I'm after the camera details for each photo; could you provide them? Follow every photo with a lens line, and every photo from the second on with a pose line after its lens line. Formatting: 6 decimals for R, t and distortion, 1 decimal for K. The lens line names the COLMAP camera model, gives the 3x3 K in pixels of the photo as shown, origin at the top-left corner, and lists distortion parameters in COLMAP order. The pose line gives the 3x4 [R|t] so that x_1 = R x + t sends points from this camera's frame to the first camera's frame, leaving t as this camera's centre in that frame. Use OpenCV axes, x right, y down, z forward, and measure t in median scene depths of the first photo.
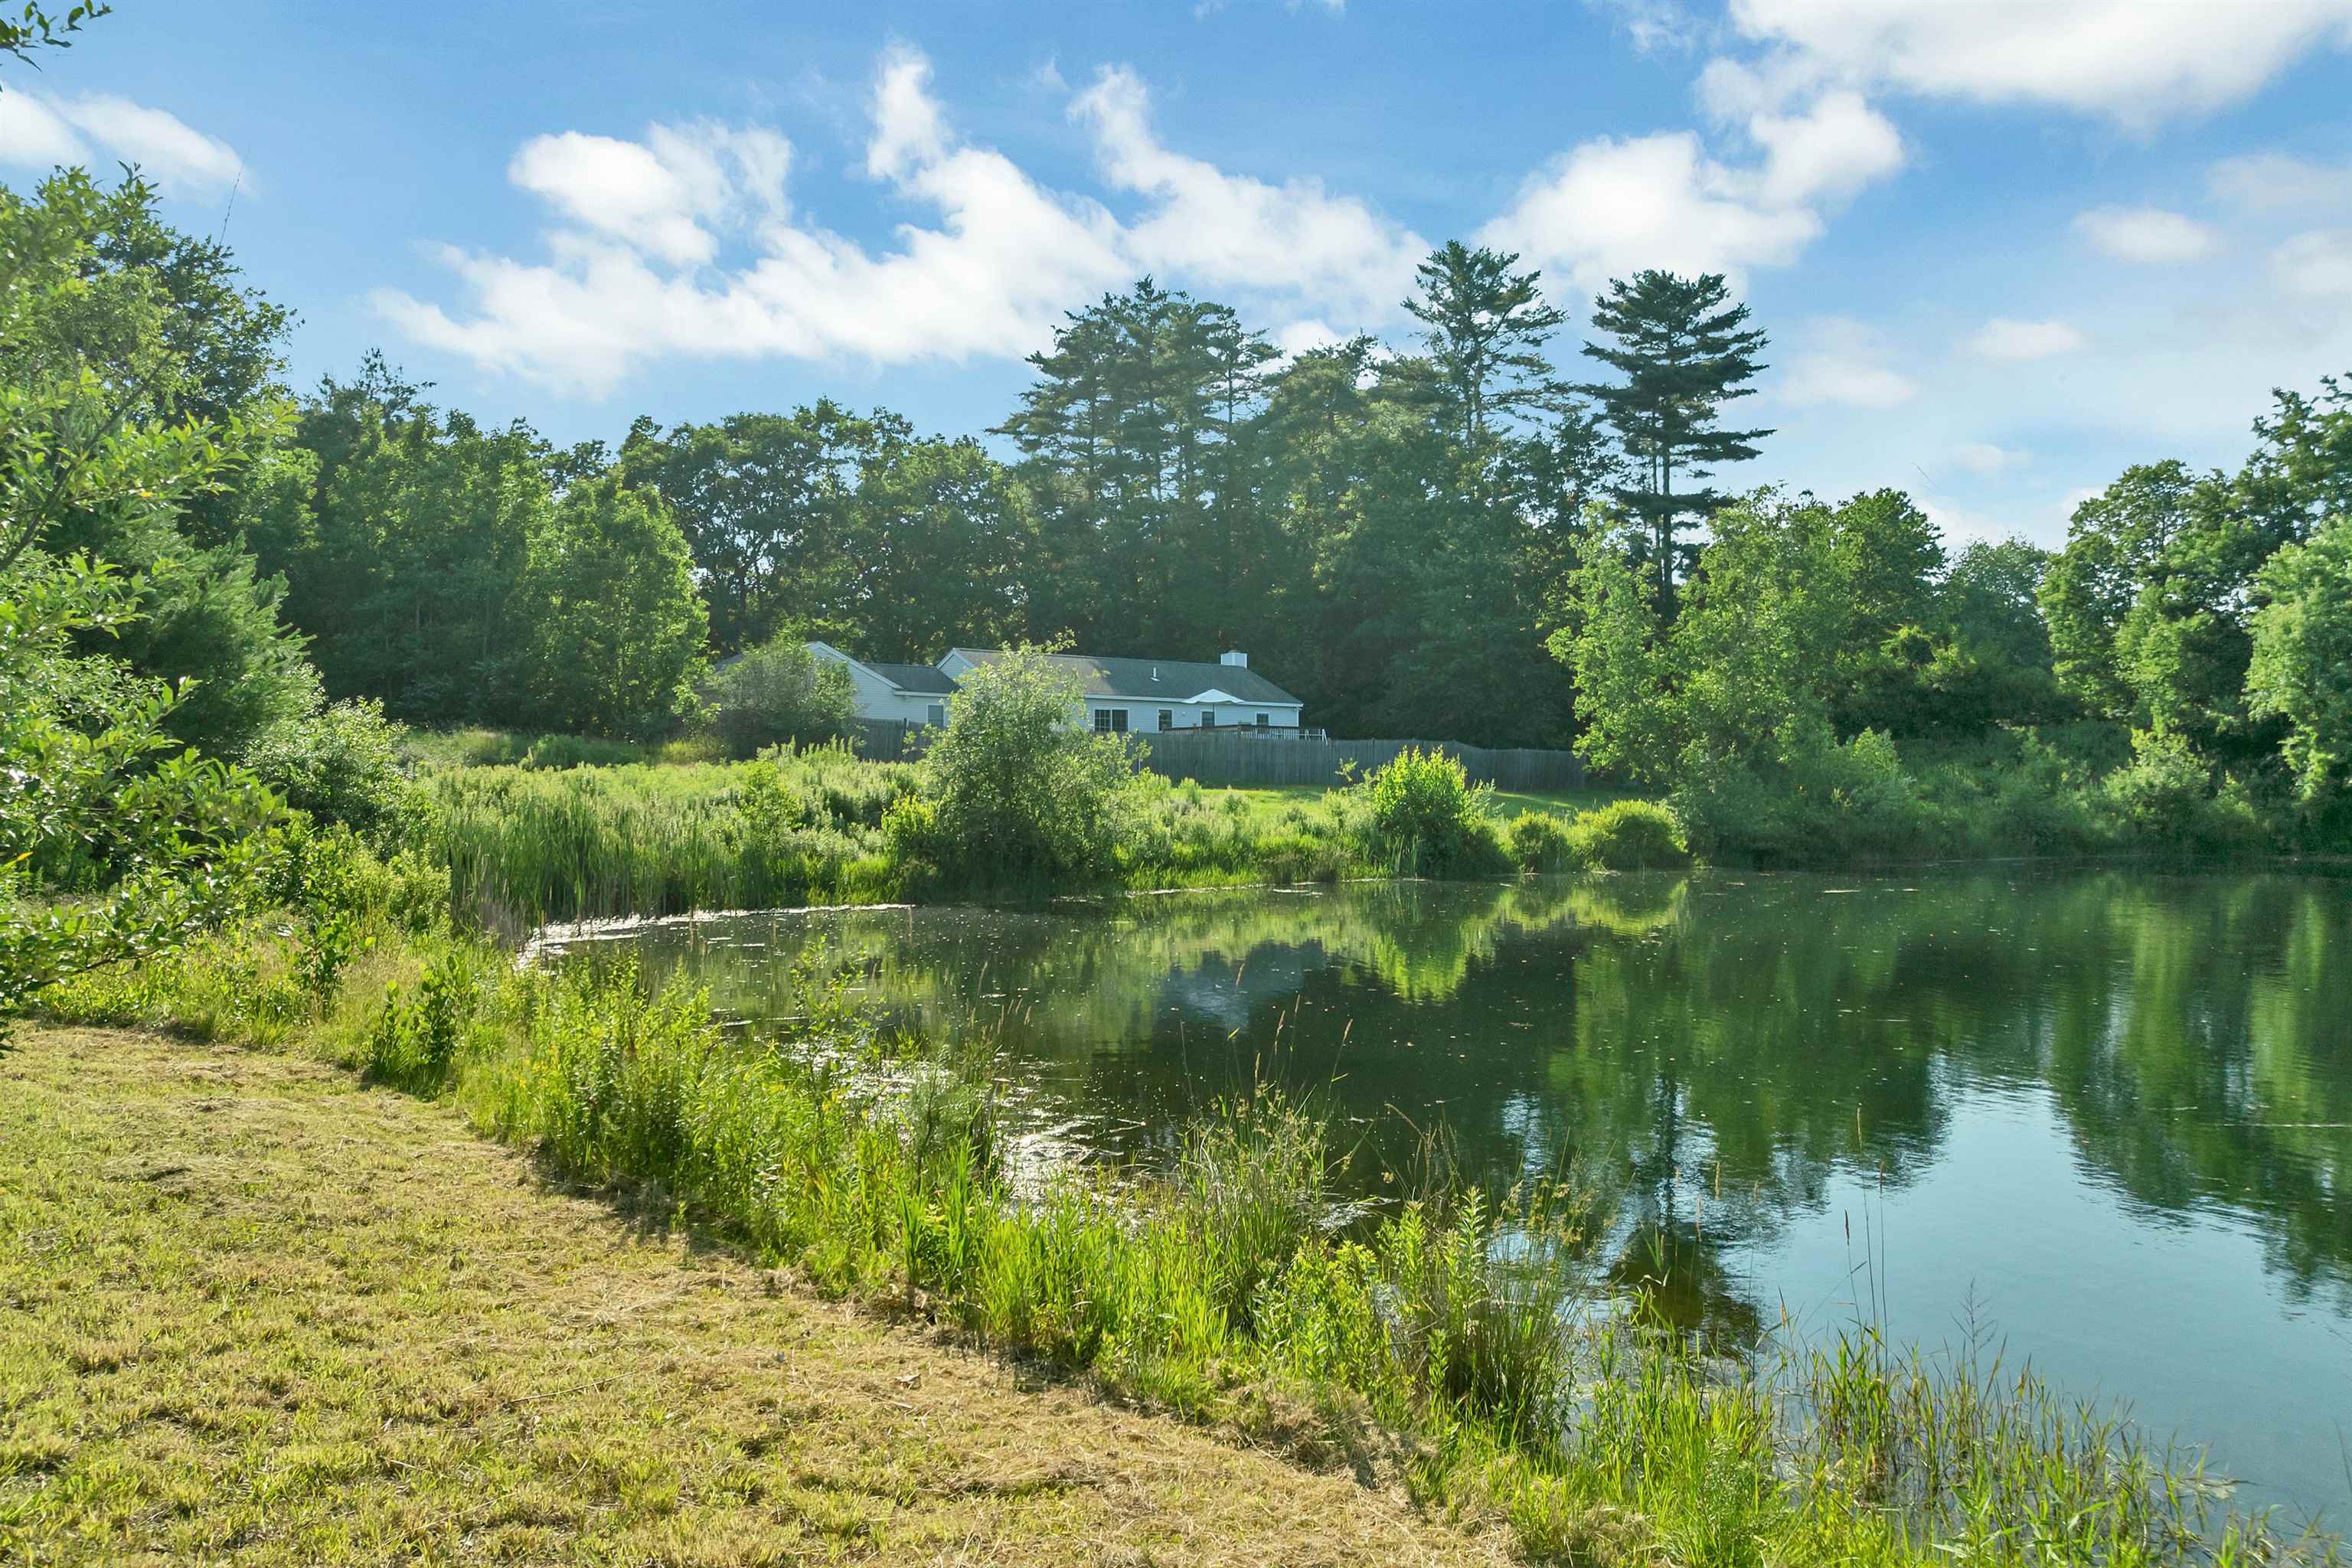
lens RADIAL K [[1706.8, 0, 1172.6], [0, 1706.8, 755.7], [0, 0, 1]] dist [-0.038595, -0.000821]
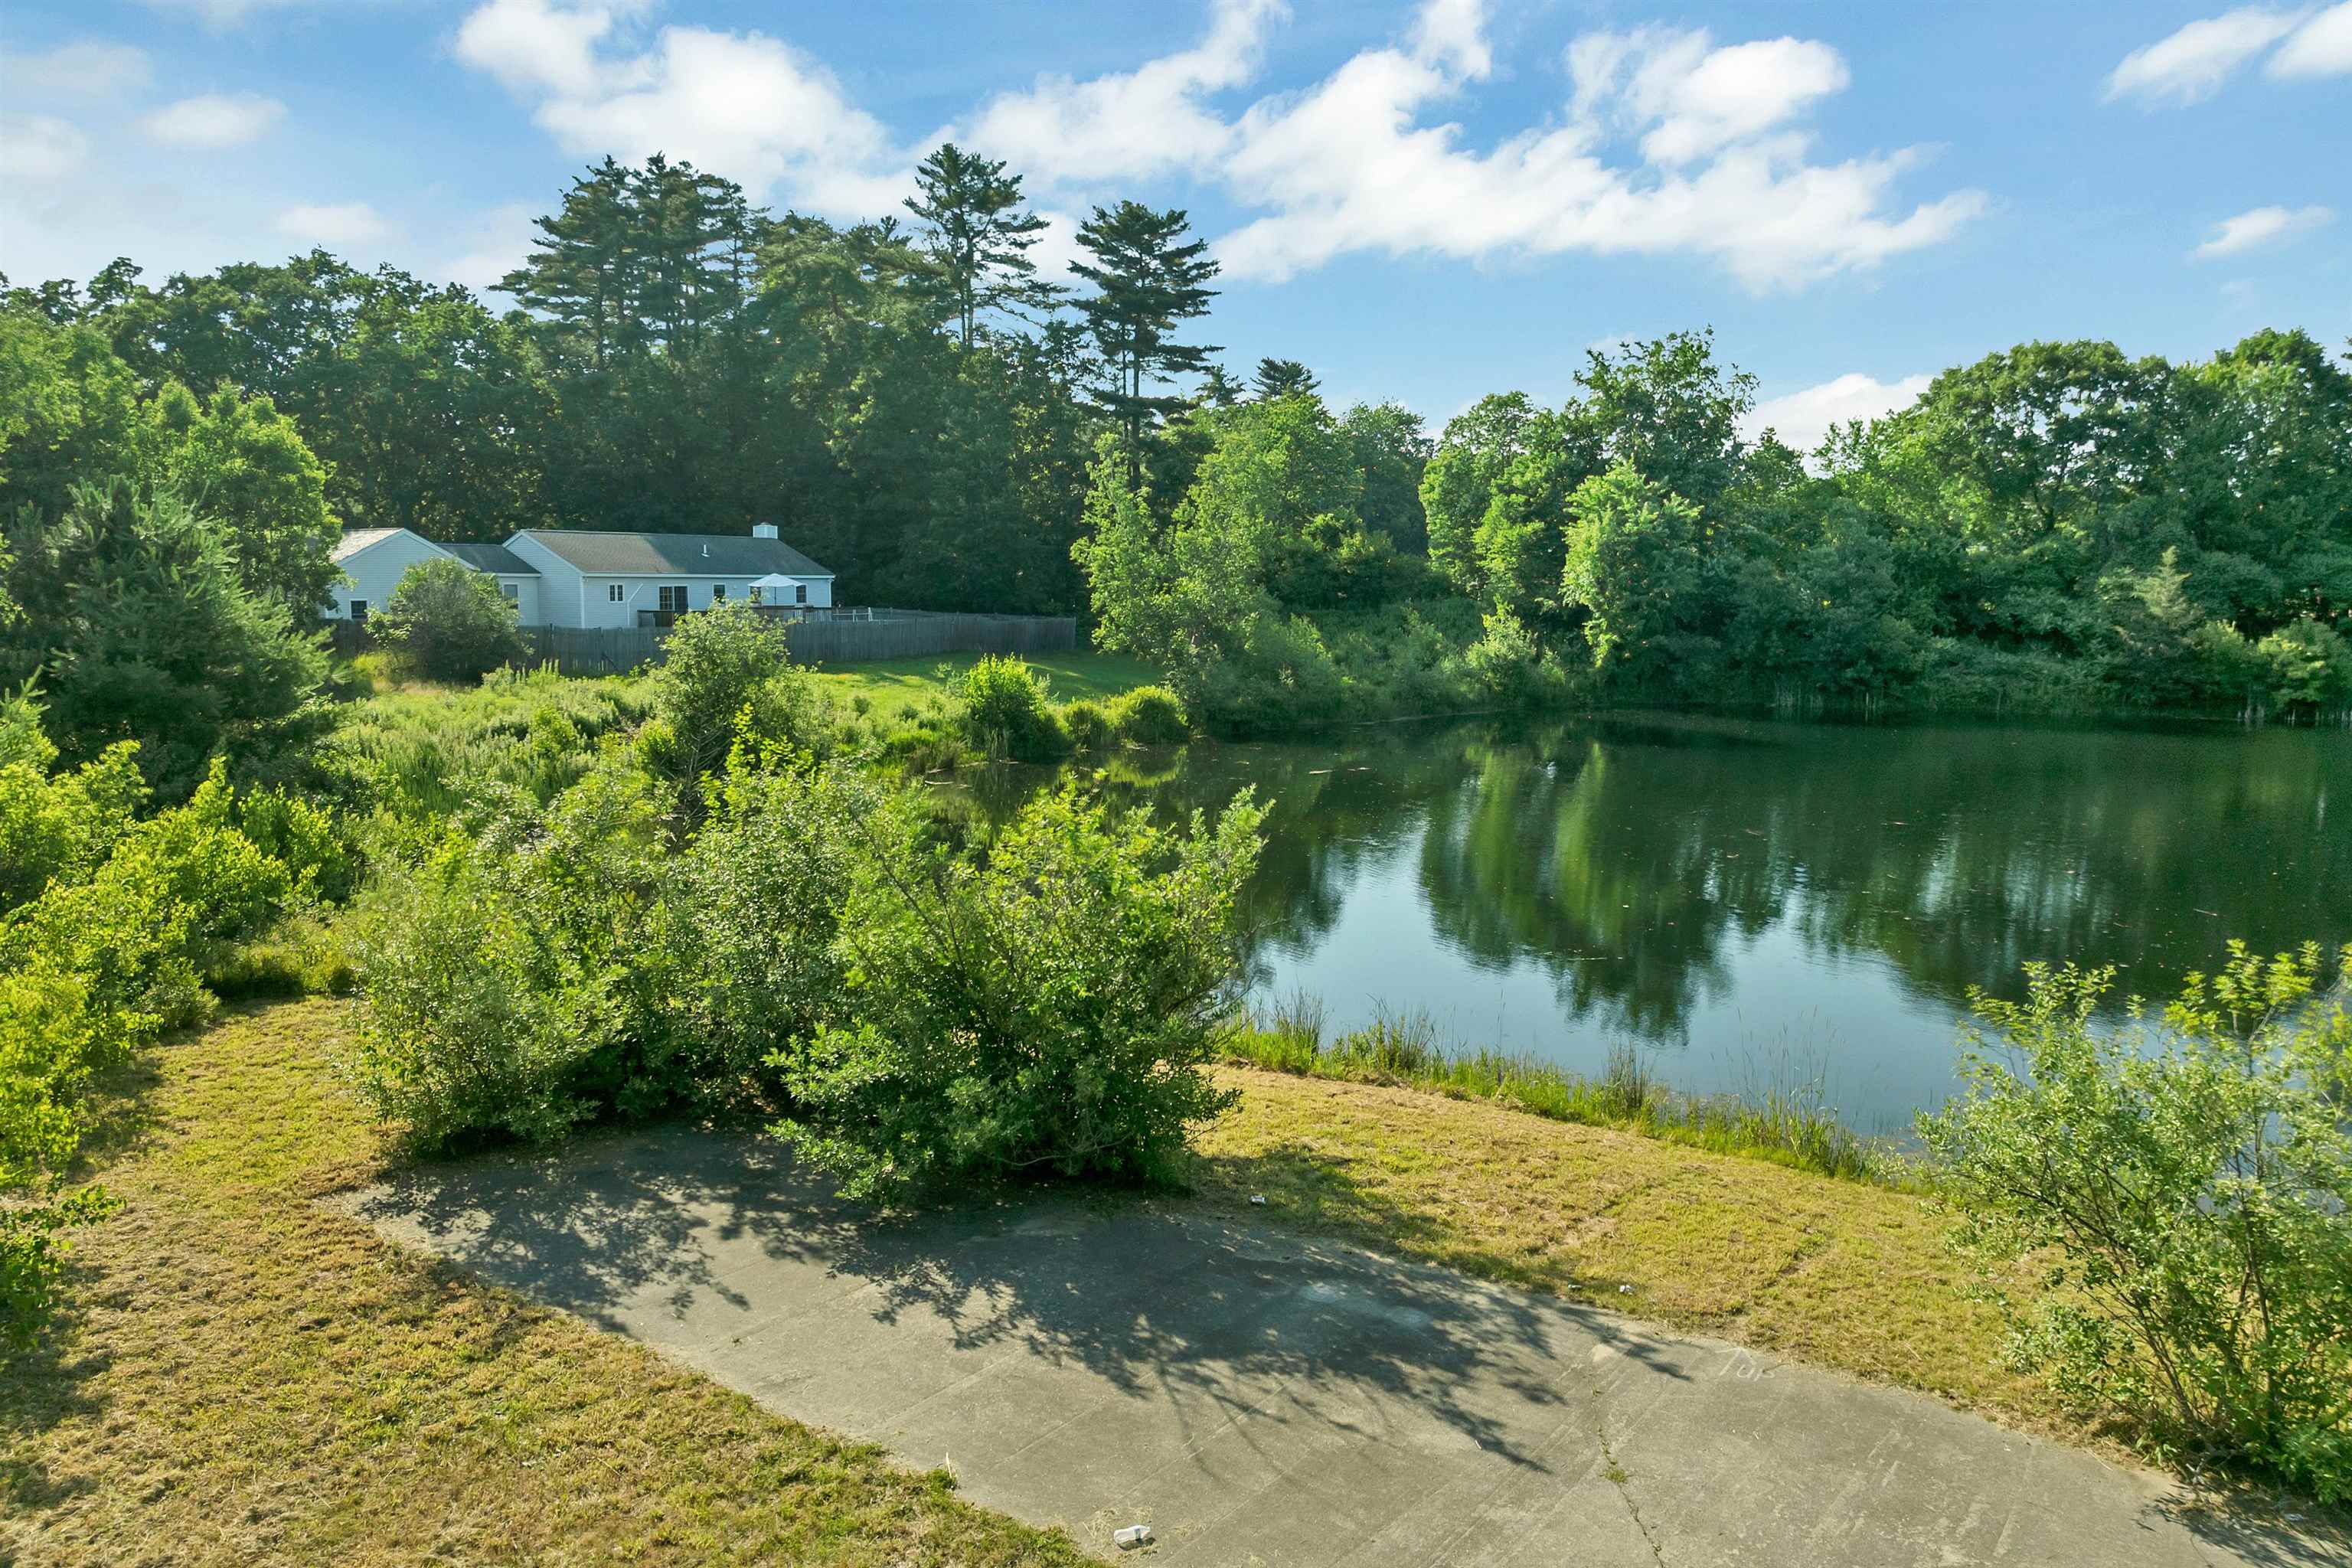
lens RADIAL K [[1706.8, 0, 1172.6], [0, 1706.8, 755.7], [0, 0, 1]] dist [-0.038595, -0.000821]
pose [[0.939215, -0.029525, 0.342058, -0.099839], [-0.012398, 0.992729, 0.119729, -0.048101], [-0.343106, -0.116692, 0.932020, -0.144715]]
